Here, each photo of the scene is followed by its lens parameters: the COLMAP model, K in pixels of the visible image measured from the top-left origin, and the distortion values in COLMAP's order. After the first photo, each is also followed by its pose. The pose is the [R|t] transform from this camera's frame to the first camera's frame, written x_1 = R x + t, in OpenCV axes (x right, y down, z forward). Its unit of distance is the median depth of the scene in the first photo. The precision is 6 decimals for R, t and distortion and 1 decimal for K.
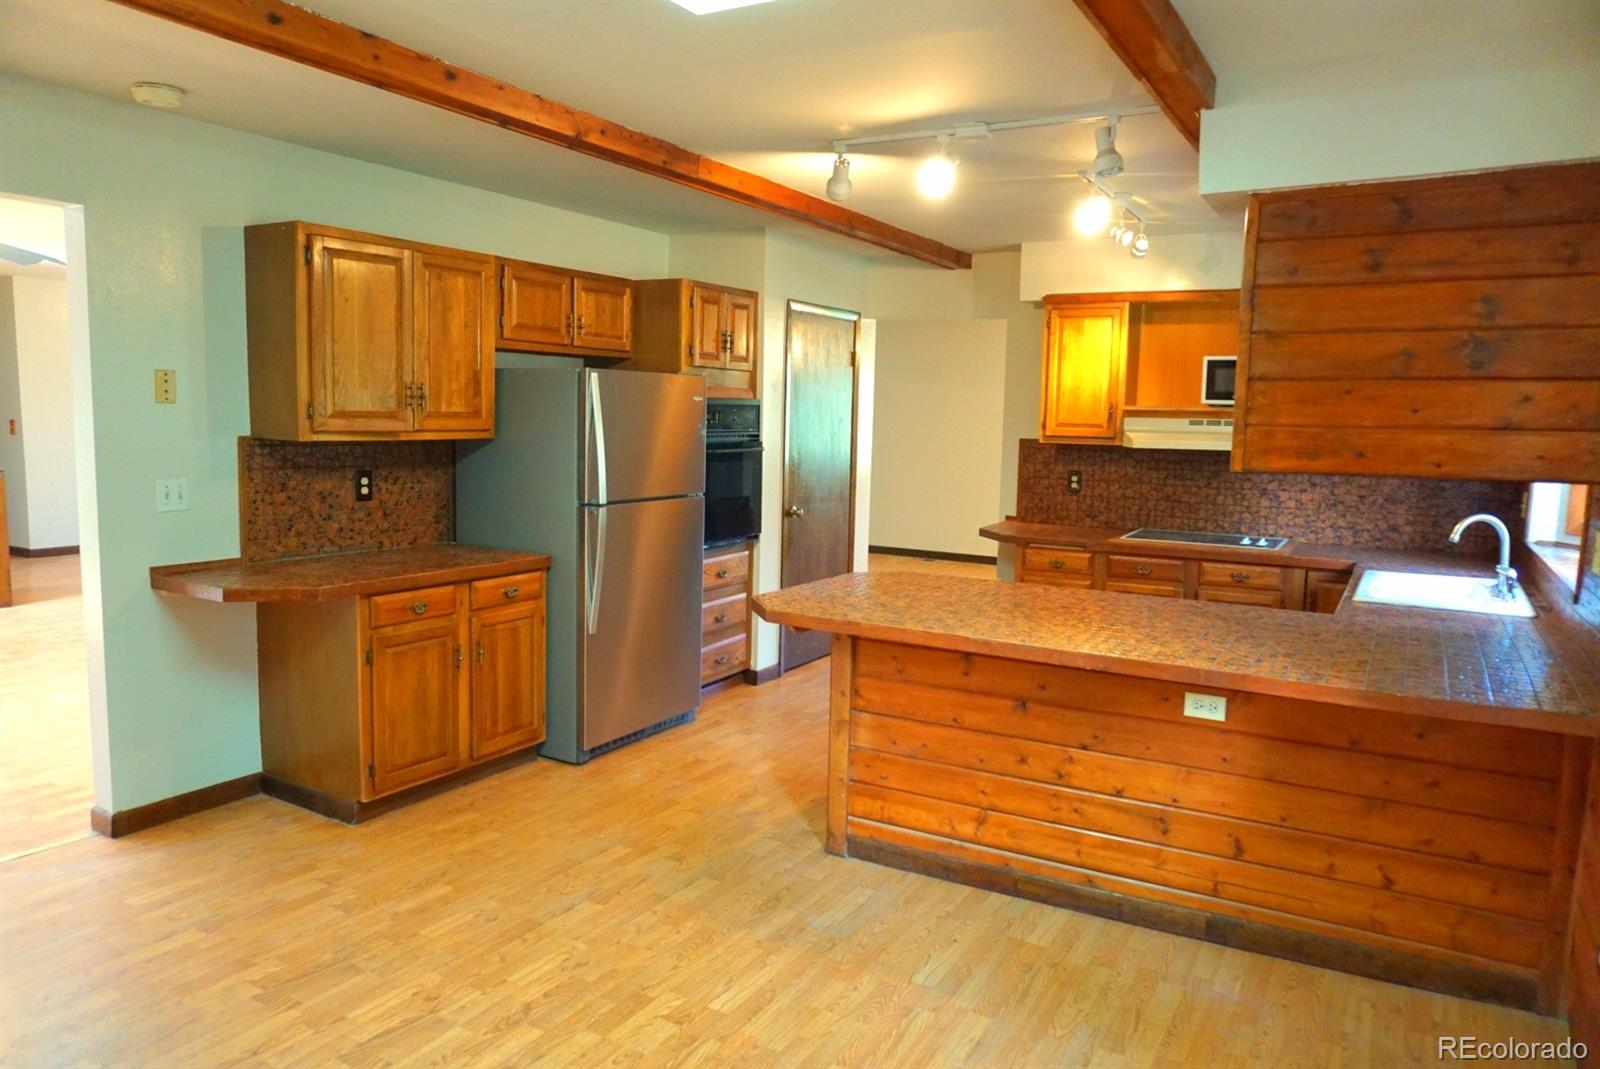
lens RADIAL K [[1068.6, 0, 797.6], [0, 1068.6, 529.3], [0, 0, 1]] dist [-0.053589, 0.043983]
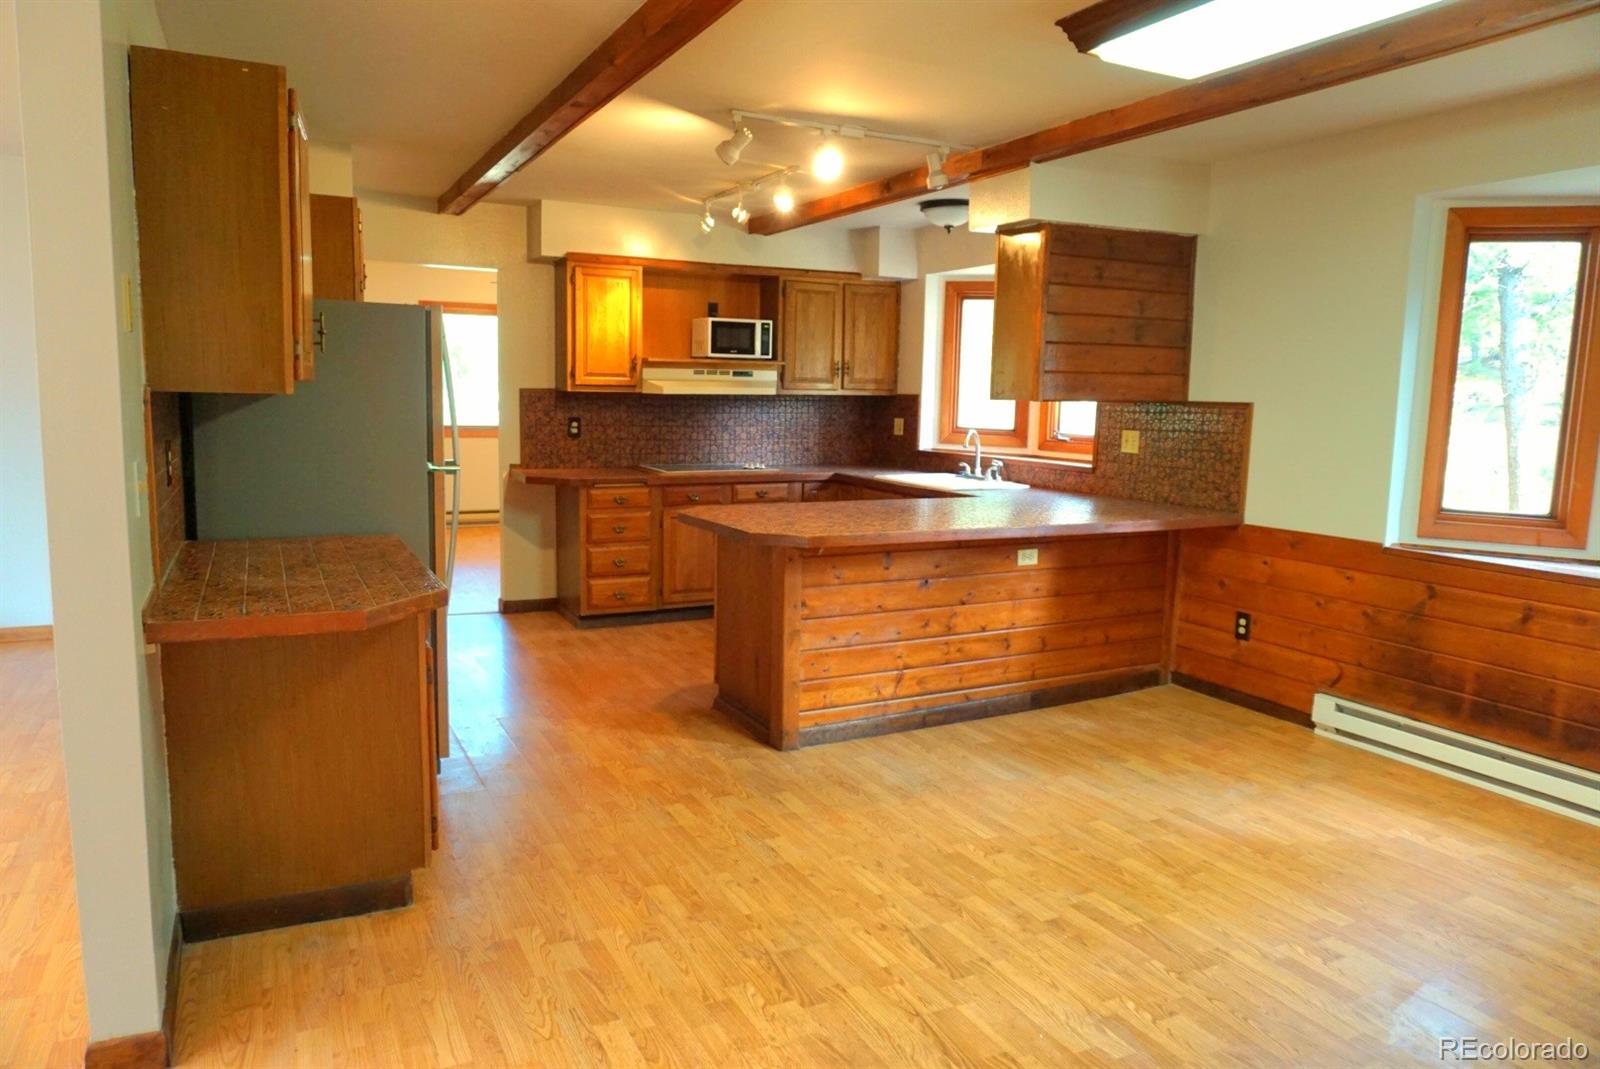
lens RADIAL K [[1068.6, 0, 797.6], [0, 1068.6, 529.3], [0, 0, 1]] dist [-0.053589, 0.043983]
pose [[0.542919, -0.118395, 0.831397, -0.964229], [0.084129, 0.992700, 0.086428, -0.029827], [-0.835561, 0.023021, 0.548916, 0.393615]]
